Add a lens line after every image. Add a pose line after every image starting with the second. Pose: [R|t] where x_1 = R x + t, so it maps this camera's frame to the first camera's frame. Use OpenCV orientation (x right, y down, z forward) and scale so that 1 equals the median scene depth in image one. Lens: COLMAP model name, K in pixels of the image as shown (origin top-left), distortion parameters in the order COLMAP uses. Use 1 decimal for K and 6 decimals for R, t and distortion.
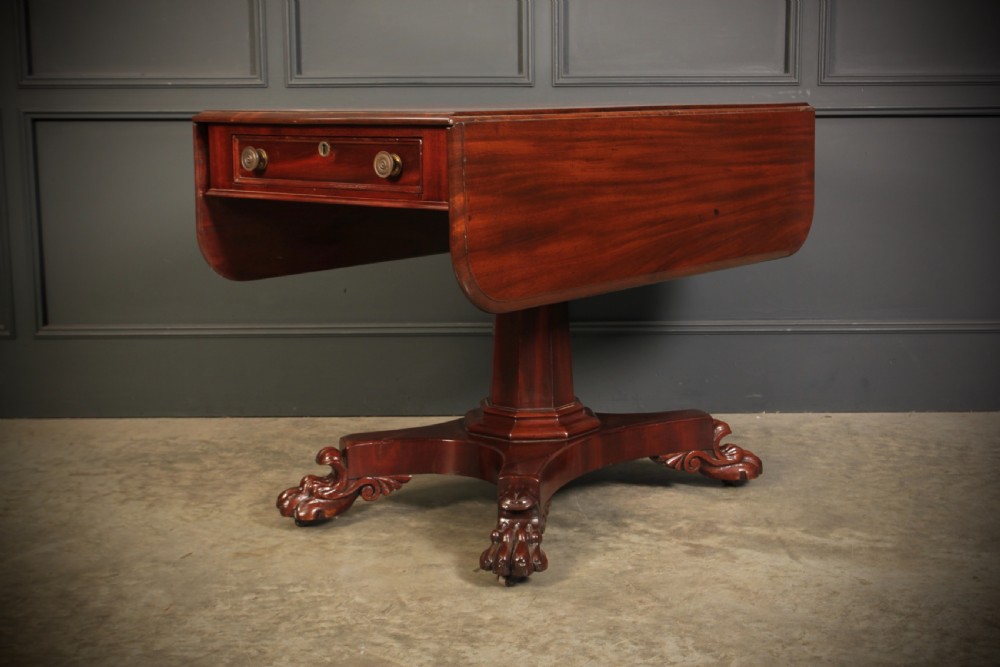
lens RADIAL K [[1394.0, 0, 525.8], [0, 1394.0, 332.7], [0, 0, 1]] dist [-0.006482, 0.032700]
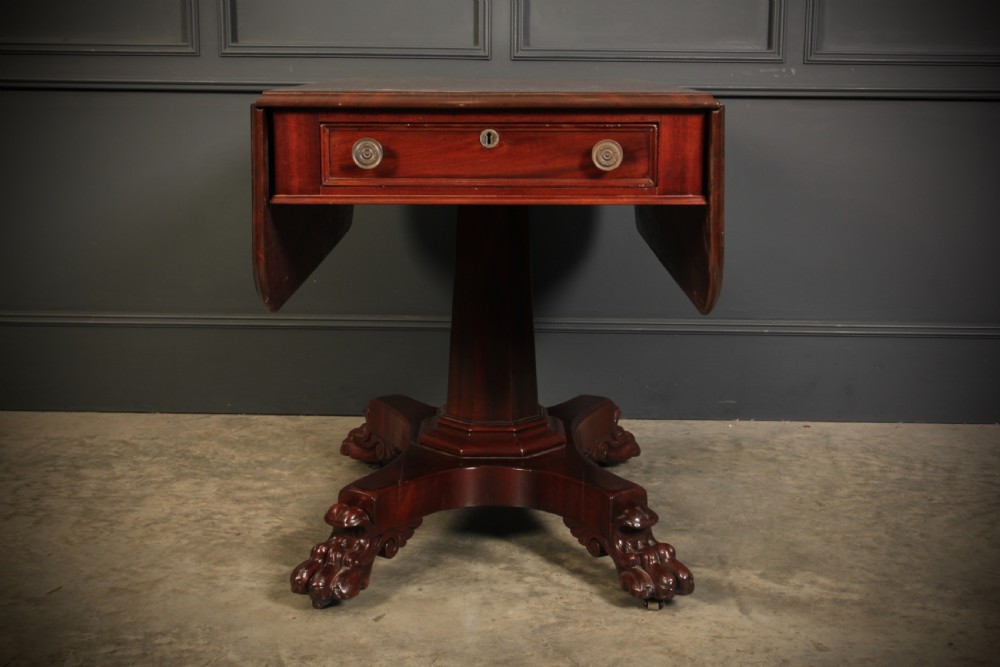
lens RADIAL K [[1347.1, 0, 523.1], [0, 1347.1, 333.8], [0, 0, 1]] dist [-0.017372, 0.045467]
pose [[0.999571, 0.020088, -0.021309, 0.064727], [-0.019438, 0.999353, 0.030274, -0.032345], [0.021903, -0.029846, 0.999314, 0.152065]]
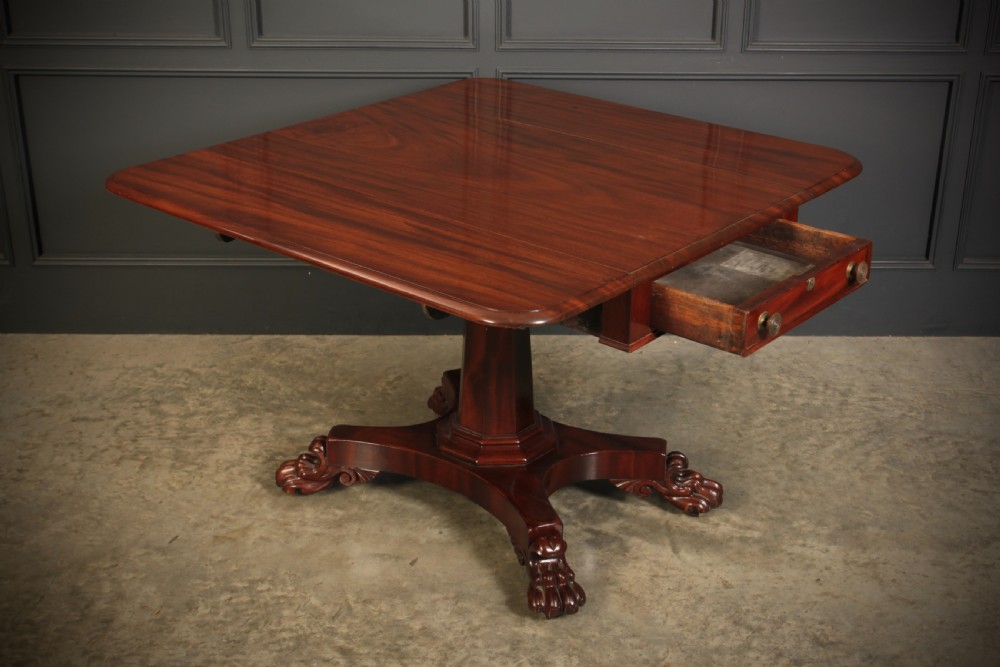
lens RADIAL K [[1347.1, 0, 523.1], [0, 1347.1, 333.8], [0, 0, 1]] dist [-0.017372, 0.045467]
pose [[0.999886, 0.012540, 0.008352, 0.045040], [-0.014202, 0.969519, 0.244604, -0.287058], [-0.005030, -0.244694, 0.969587, -0.083648]]
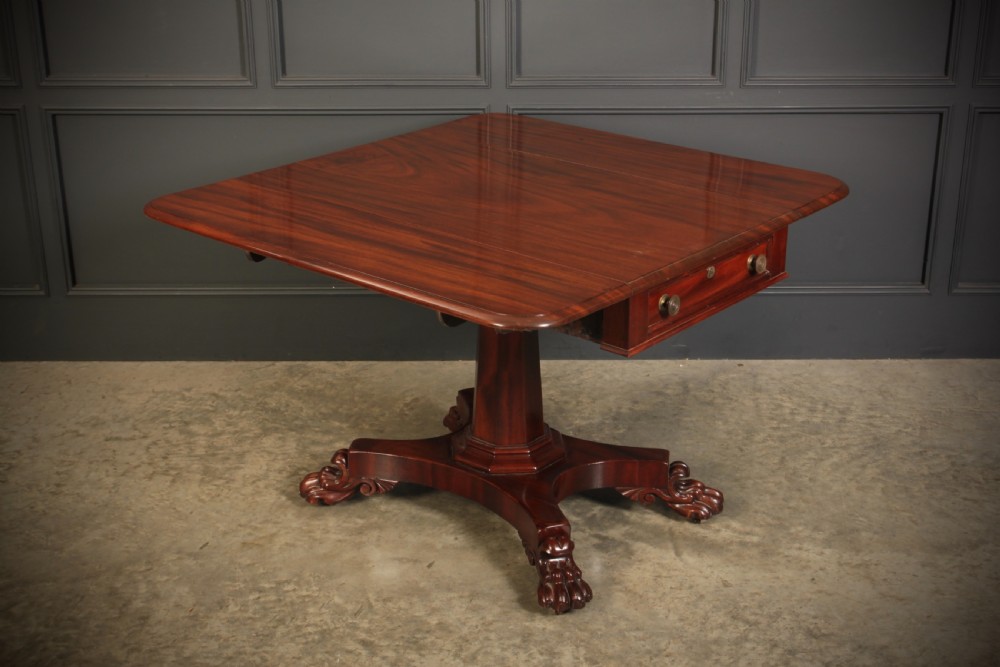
lens RADIAL K [[1376.9, 0, 522.7], [0, 1376.9, 335.8], [0, 0, 1]] dist [-0.007918, 0.025206]
pose [[0.999964, 0.006404, -0.005559, 0.052210], [-0.005101, 0.977906, 0.208982, -0.279669], [0.006775, -0.208946, 0.977904, -0.184406]]
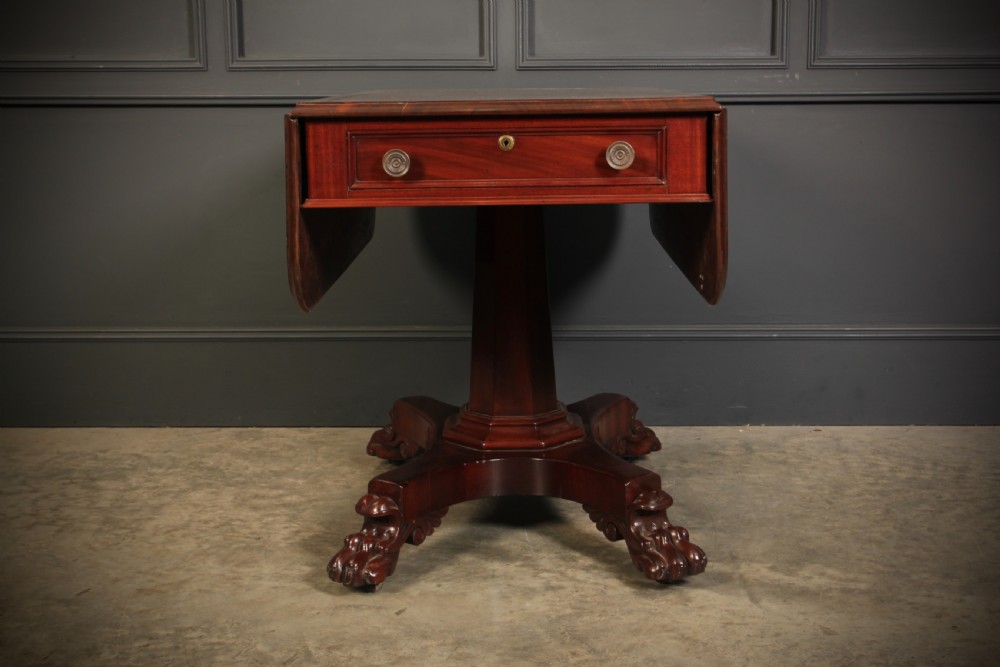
lens RADIAL K [[1435.1, 0, 522.8], [0, 1435.1, 330.8], [0, 0, 1]] dist [0.000903, 0.031569]
pose [[0.999723, 0.004112, -0.023194, 0.060193], [-0.003848, 0.999927, 0.011417, -0.020679], [0.023239, -0.011325, 0.999666, 0.070540]]
